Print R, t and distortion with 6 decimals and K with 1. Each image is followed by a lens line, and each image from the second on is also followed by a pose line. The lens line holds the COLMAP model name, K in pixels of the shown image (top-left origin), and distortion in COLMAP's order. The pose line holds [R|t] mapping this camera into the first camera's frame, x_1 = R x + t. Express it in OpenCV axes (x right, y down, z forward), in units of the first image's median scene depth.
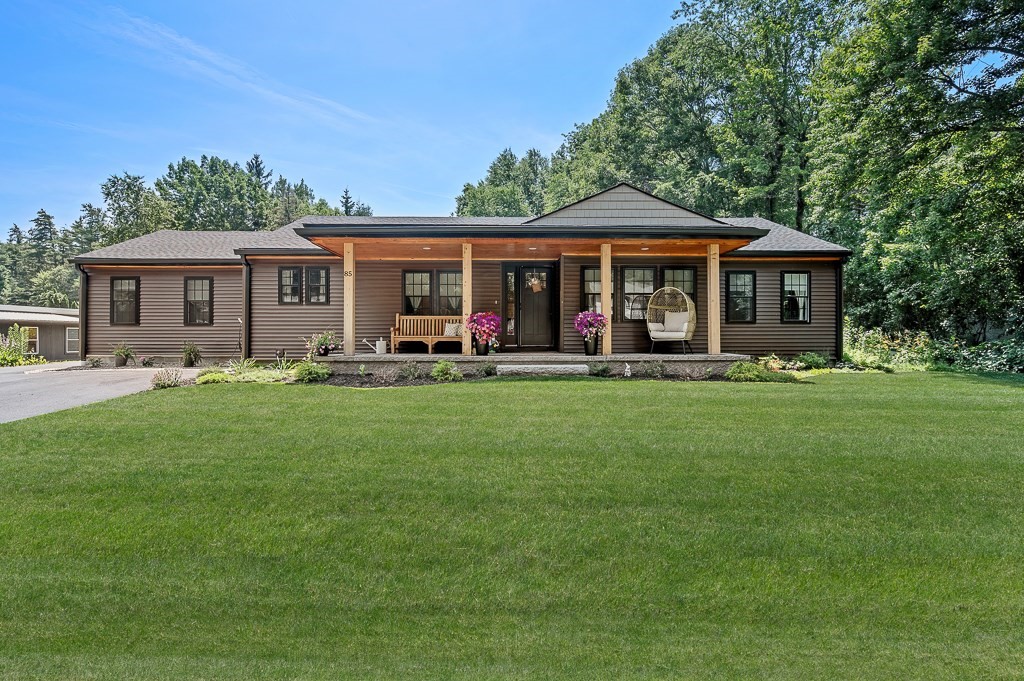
lens RADIAL K [[473.7, 0, 513.7], [0, 473.7, 334.0], [0, 0, 1]] dist [-0.001975, -0.000594]
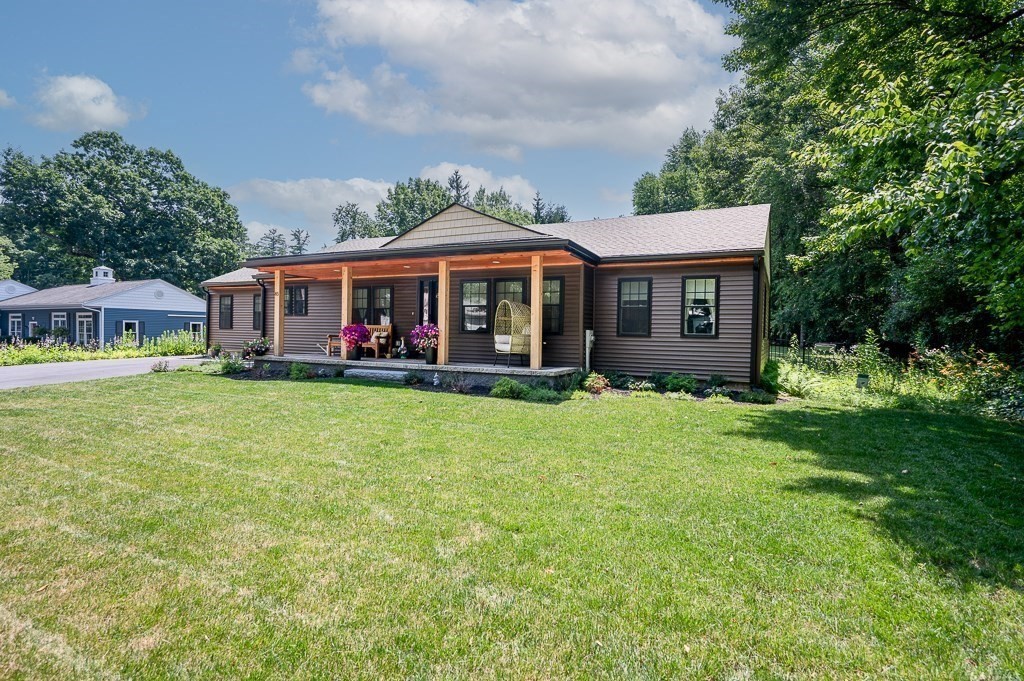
lens RADIAL K [[521.0, 0, 514.0], [0, 521.0, 338.4], [0, 0, 1]] dist [0.002985, 0.000100]
pose [[0.884558, 0.021073, -0.465955, 0.809602], [-0.019388, 0.999777, 0.008409, -0.025032], [0.466028, 0.001596, 0.884769, 0.025694]]
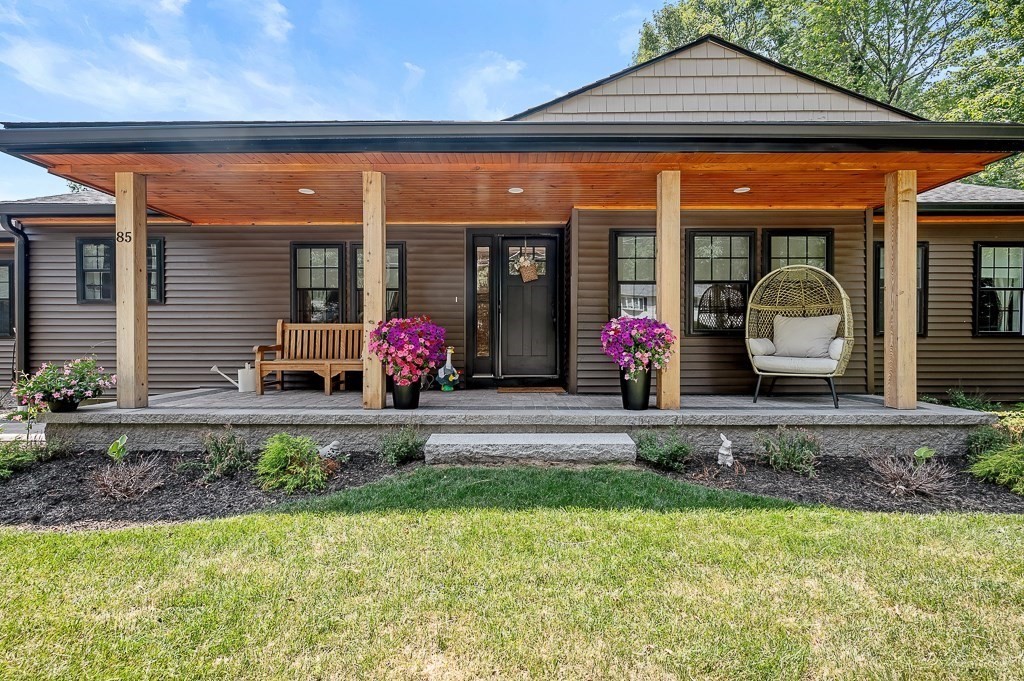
lens RADIAL K [[473.7, 0, 508.8], [0, 473.7, 346.0], [0, 0, 1]] dist [-0.001975, -0.000594]
pose [[0.999477, 0.001887, -0.032296, 0.047067], [-0.001388, 0.999879, 0.015481, -0.022221], [0.032321, -0.015428, 0.999358, 0.476632]]
